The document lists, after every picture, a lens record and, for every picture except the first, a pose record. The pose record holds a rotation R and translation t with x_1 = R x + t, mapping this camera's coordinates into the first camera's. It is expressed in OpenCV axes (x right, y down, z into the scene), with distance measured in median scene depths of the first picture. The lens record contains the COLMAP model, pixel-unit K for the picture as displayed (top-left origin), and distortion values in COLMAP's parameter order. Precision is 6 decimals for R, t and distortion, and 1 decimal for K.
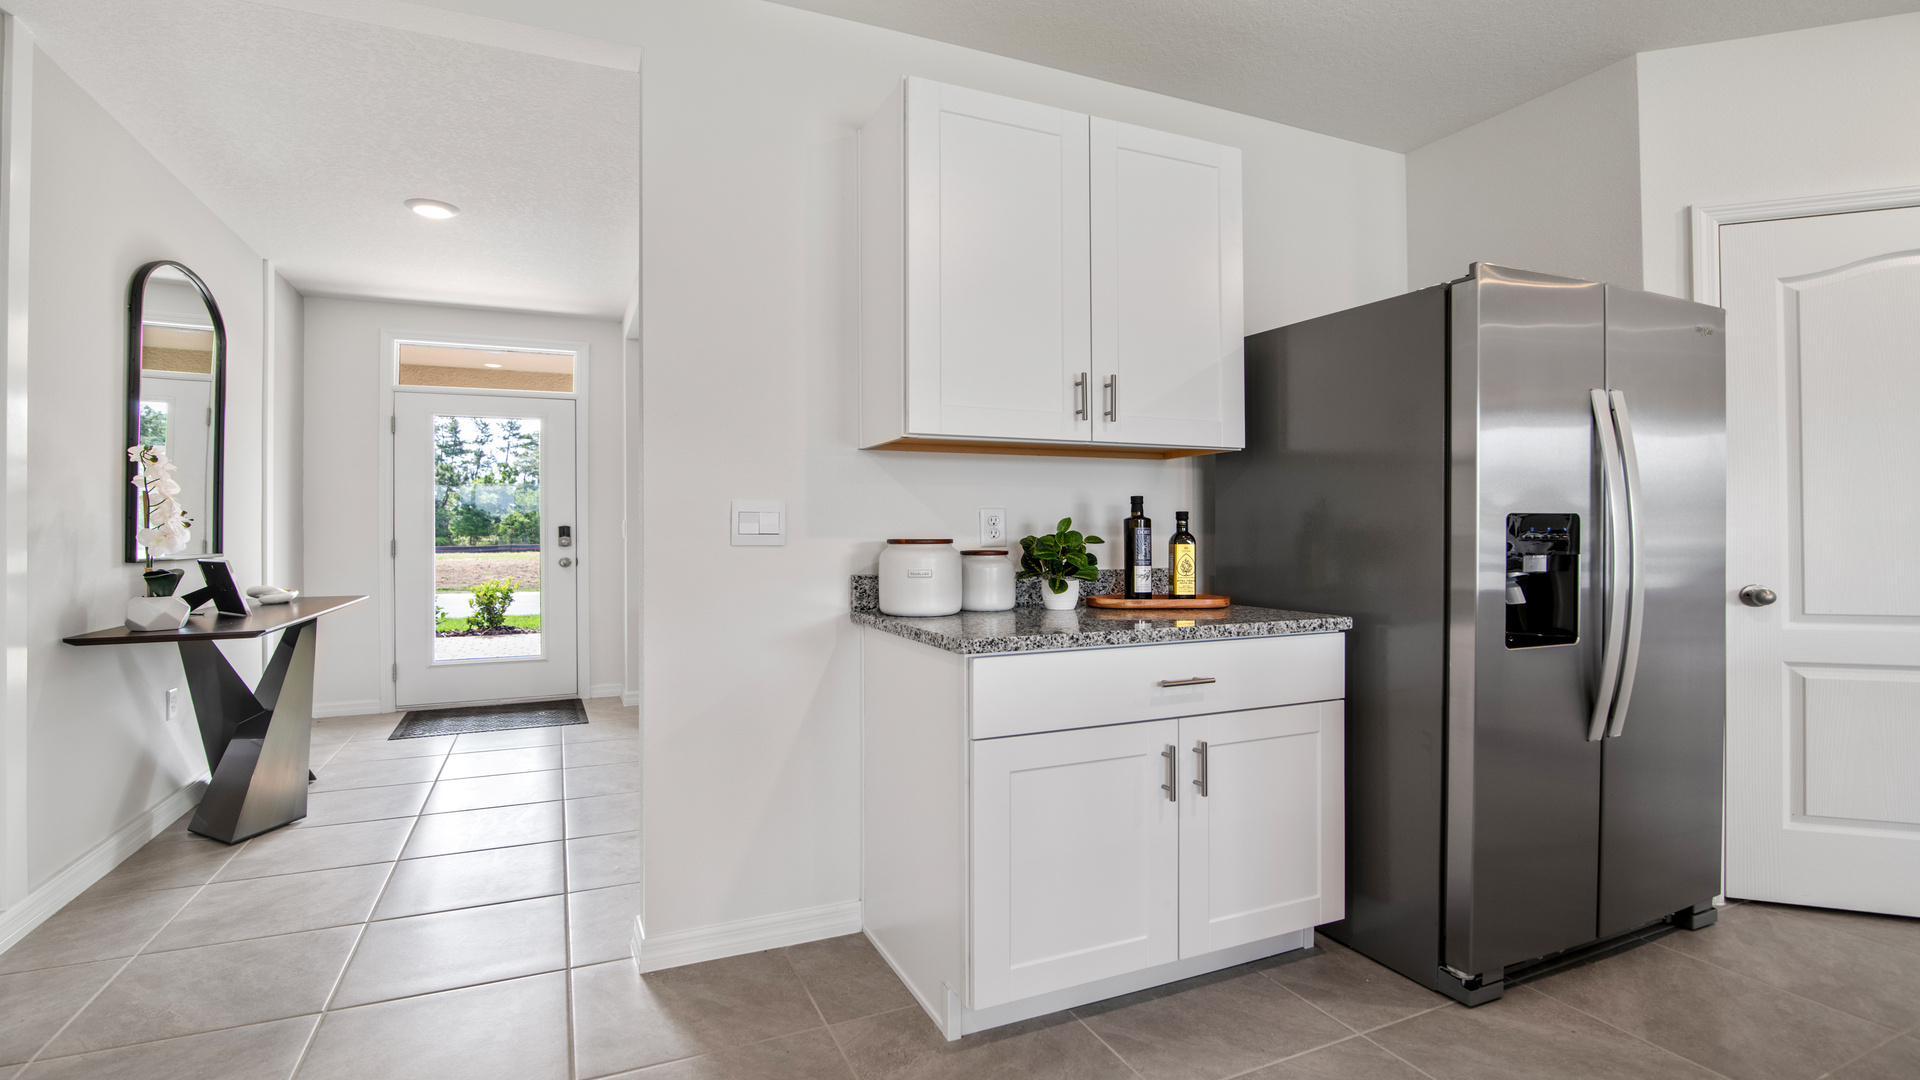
lens RADIAL K [[899.4, 0, 958.1], [0, 899.4, 529.1], [0, 0, 1]] dist [-0.017292, -0.000961]
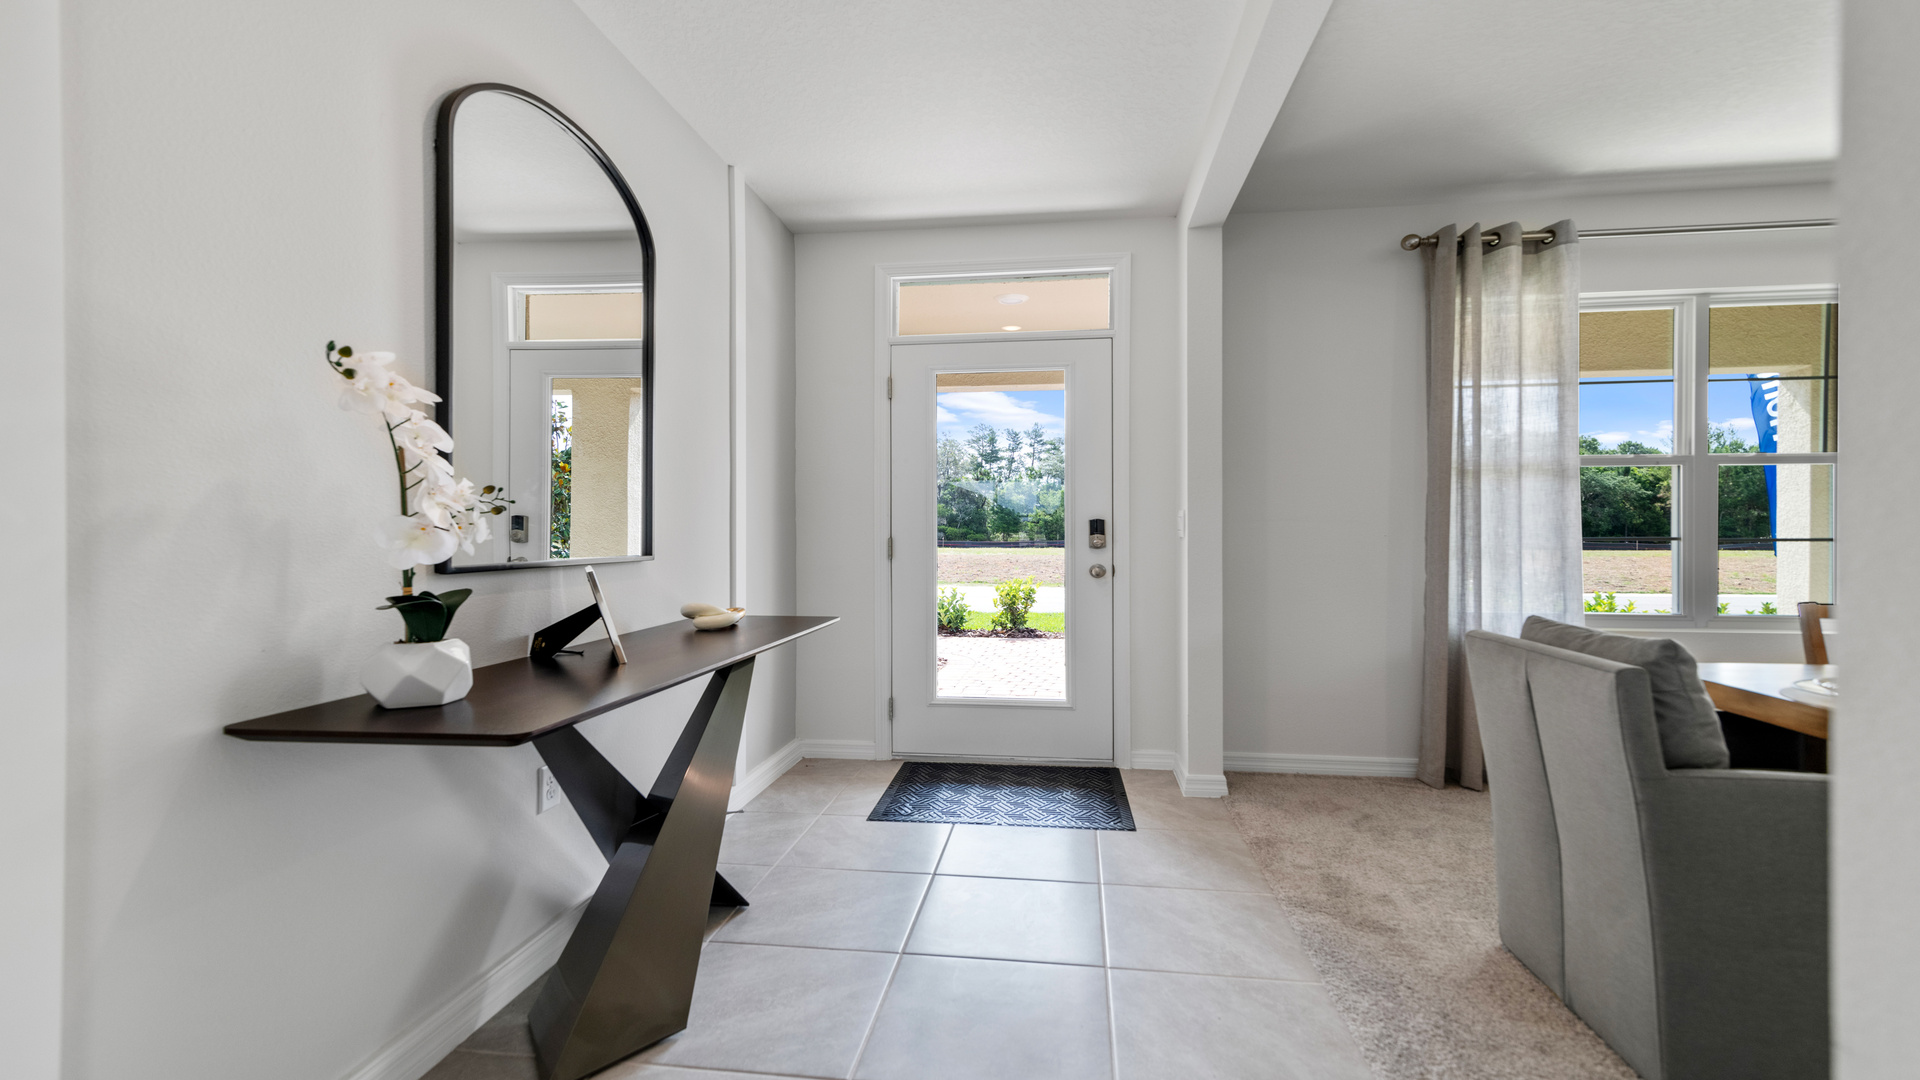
lens RADIAL K [[877.7, 0, 957.1], [0, 877.7, 531.5], [0, 0, 1]] dist [0.023451, -0.005831]
pose [[0.850694, 0.004486, -0.525642, -0.087088], [-0.001913, 0.999983, 0.005439, 0.001377], [0.525657, -0.003621, 0.850689, 0.182422]]
